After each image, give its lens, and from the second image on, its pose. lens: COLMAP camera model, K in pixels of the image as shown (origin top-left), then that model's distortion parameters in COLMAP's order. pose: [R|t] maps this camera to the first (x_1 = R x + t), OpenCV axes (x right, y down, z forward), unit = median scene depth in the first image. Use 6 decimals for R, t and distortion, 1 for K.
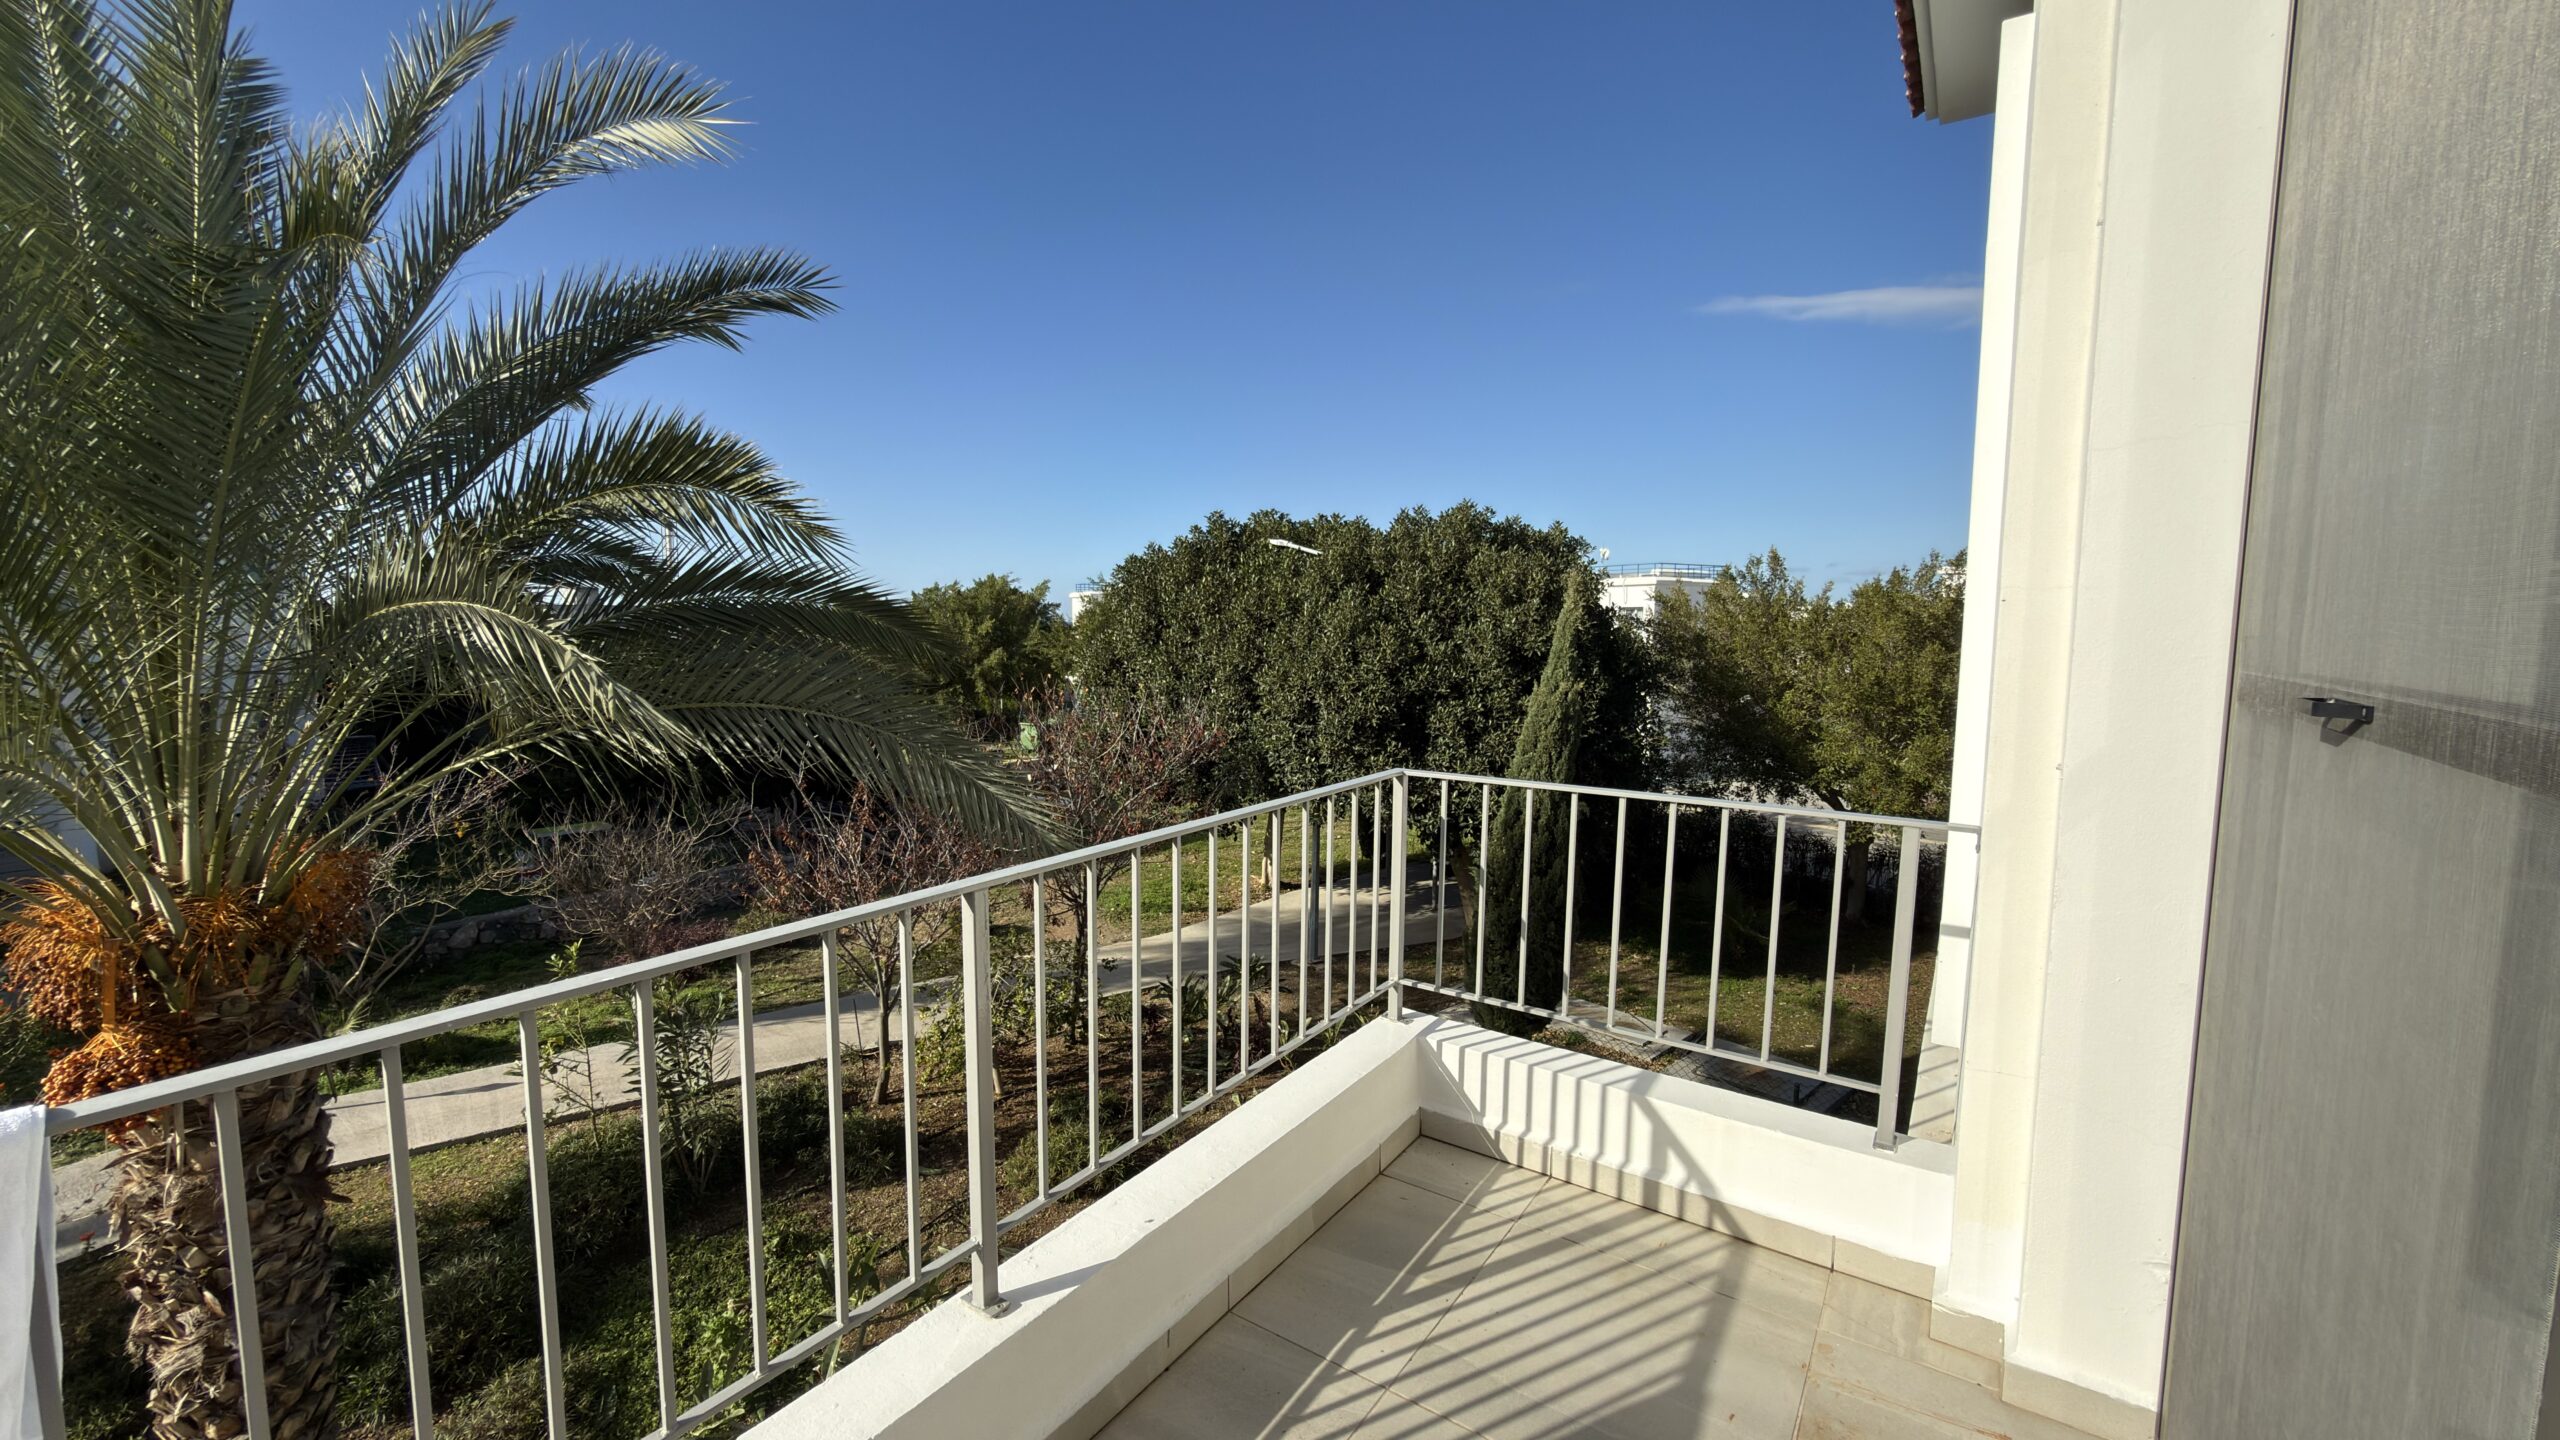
lens RADIAL K [[1018.4, 0, 1282.5], [0, 1018.4, 708.5], [0, 0, 1]] dist [0.000753, 0.000678]
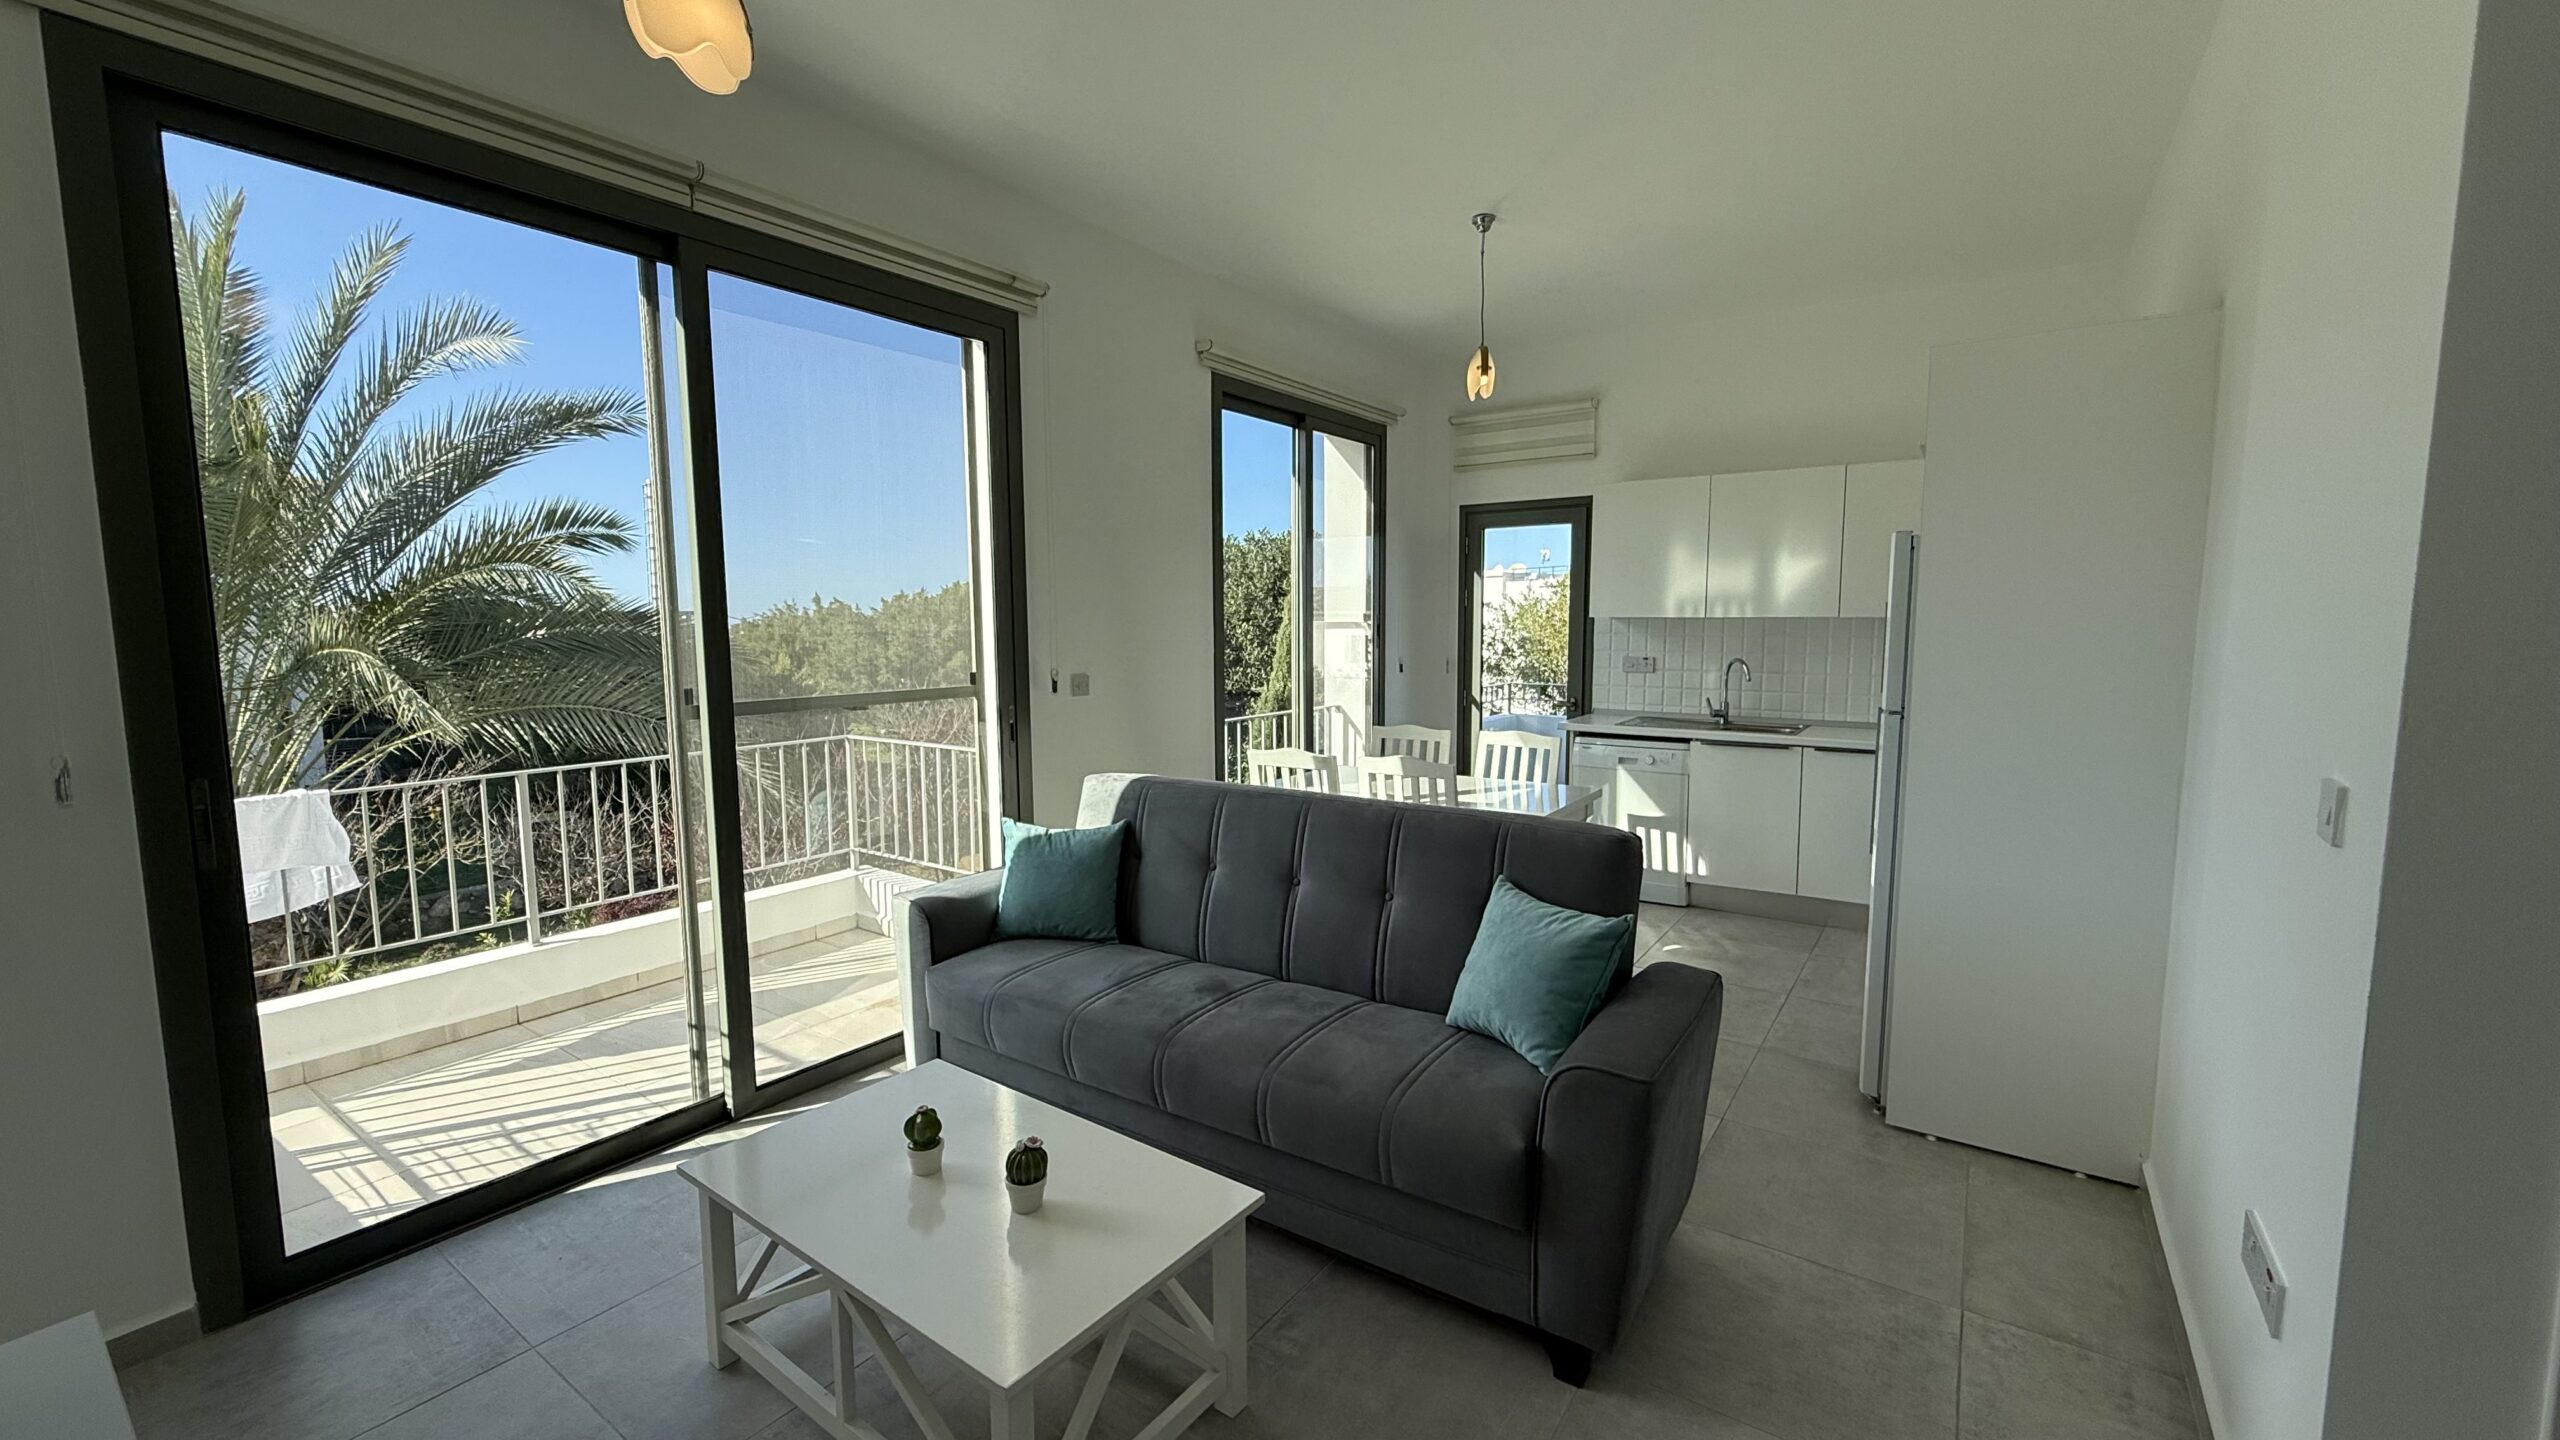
lens RADIAL K [[1018.4, 0, 1273.8], [0, 1018.4, 714.6], [0, 0, 1]] dist [0.000753, 0.000678]
pose [[0.999873, -0.009915, -0.012472, 0.395730], [0.010016, 0.999918, 0.008026, 0.006089], [0.012392, -0.008150, 0.999890, -0.372222]]
